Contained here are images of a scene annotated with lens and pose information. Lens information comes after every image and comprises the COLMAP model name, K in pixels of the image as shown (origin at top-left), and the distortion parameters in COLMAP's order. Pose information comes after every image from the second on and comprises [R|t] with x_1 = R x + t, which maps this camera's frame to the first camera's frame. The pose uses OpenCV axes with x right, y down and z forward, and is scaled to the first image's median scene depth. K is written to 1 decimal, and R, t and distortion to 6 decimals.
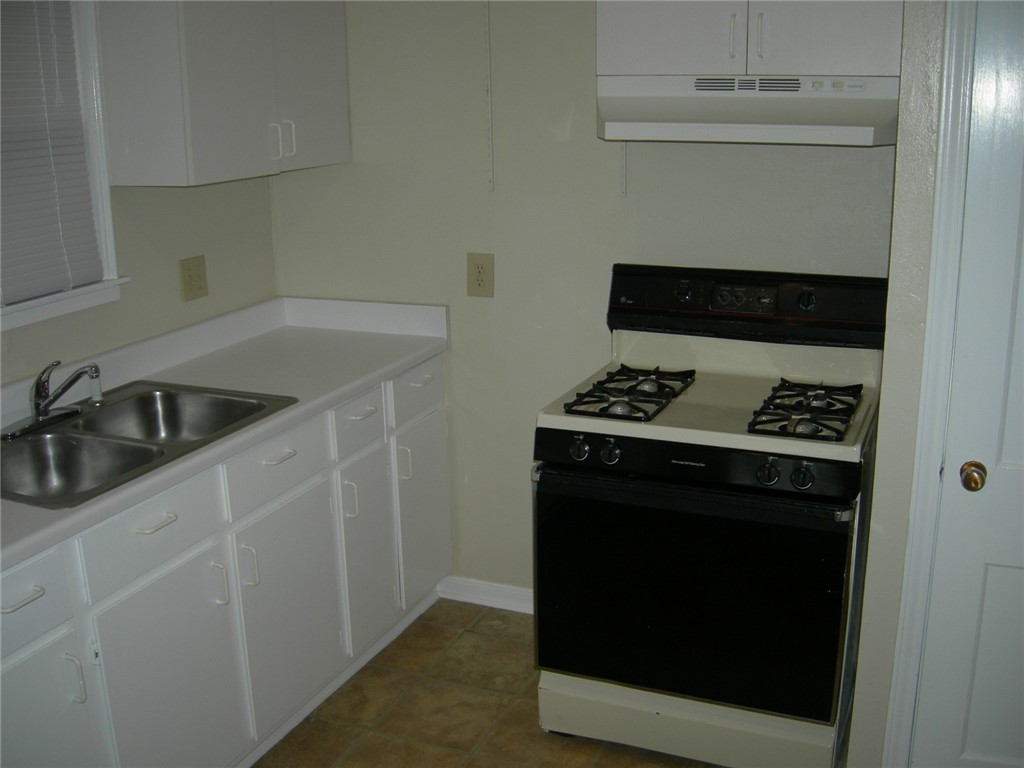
lens RADIAL K [[1120.2, 0, 519.6], [0, 1120.2, 379.5], [0, 0, 1]] dist [-0.134554, 0.000000]
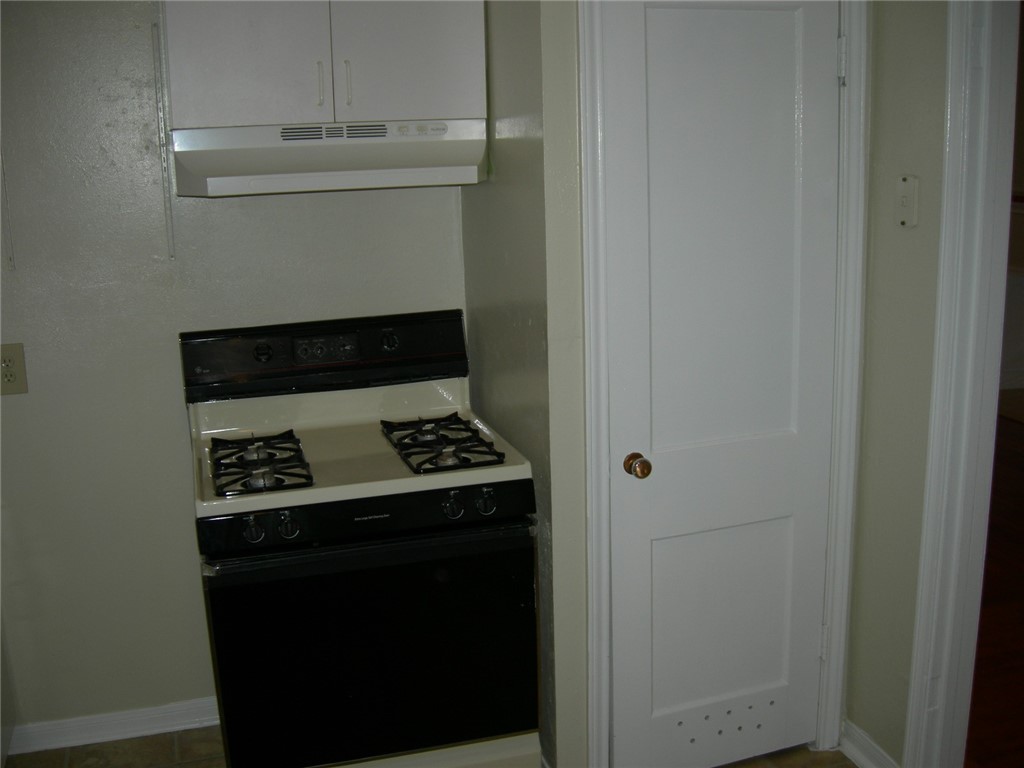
lens RADIAL K [[1120.2, 0, 517.4], [0, 1120.2, 392.2], [0, 0, 1]] dist [-0.134554, 0.000000]
pose [[0.763294, -0.158967, 0.626189, -0.327708], [0.184387, 0.982544, 0.024674, -0.031411], [-0.619180, 0.096628, 0.779281, 0.142391]]
